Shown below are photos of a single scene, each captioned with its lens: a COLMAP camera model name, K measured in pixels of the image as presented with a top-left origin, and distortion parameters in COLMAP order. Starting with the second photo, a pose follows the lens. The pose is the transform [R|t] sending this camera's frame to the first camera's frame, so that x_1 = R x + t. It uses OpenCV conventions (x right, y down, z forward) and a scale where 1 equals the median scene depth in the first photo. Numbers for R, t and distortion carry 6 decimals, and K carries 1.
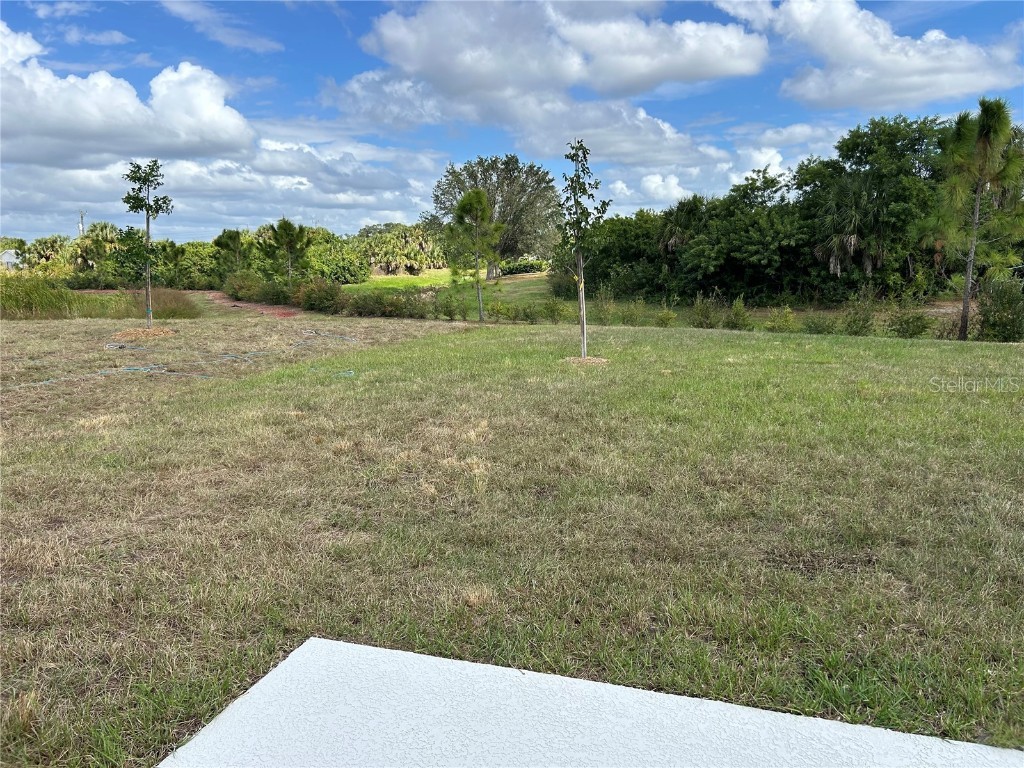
lens RADIAL K [[779.5, 0, 512.0], [0, 779.5, 384.0], [0, 0, 1]] dist [0.038008, 0.001906]
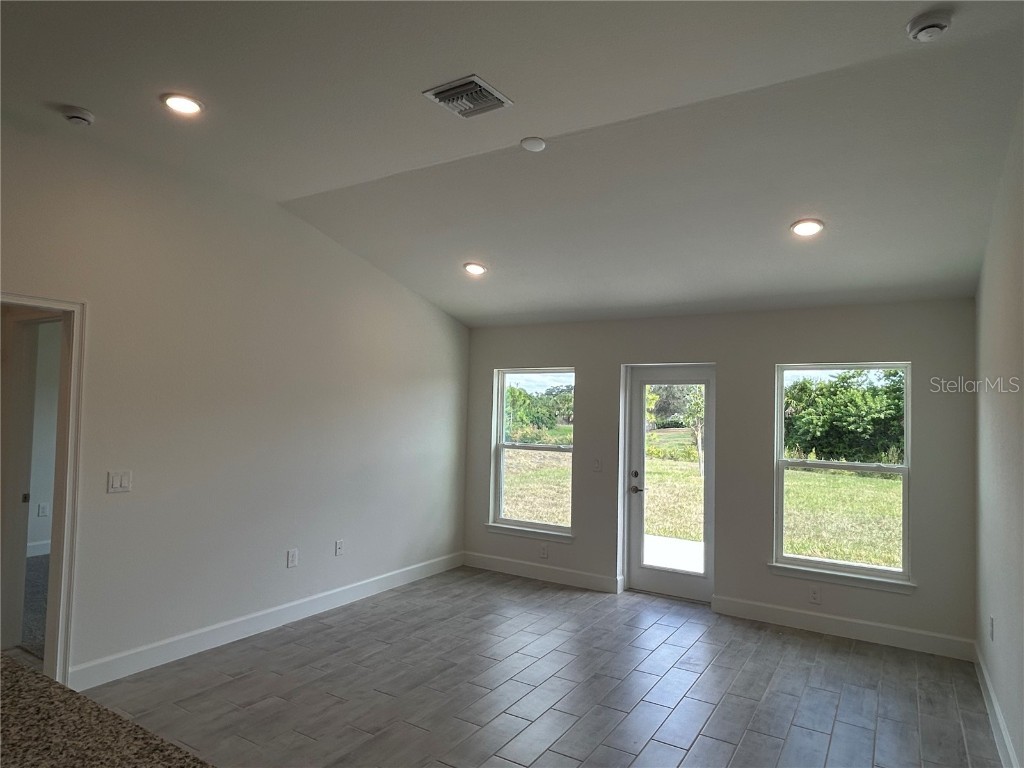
lens RADIAL K [[624.7, 0, 512.0], [0, 624.7, 384.0], [0, 0, 1]] dist [-0.001550, -0.004424]
pose [[0.970092, 0.034701, -0.240243, 0.002755], [-0.082889, 0.977593, -0.193497, 0.020126], [0.228146, 0.207624, 0.951232, -0.147845]]
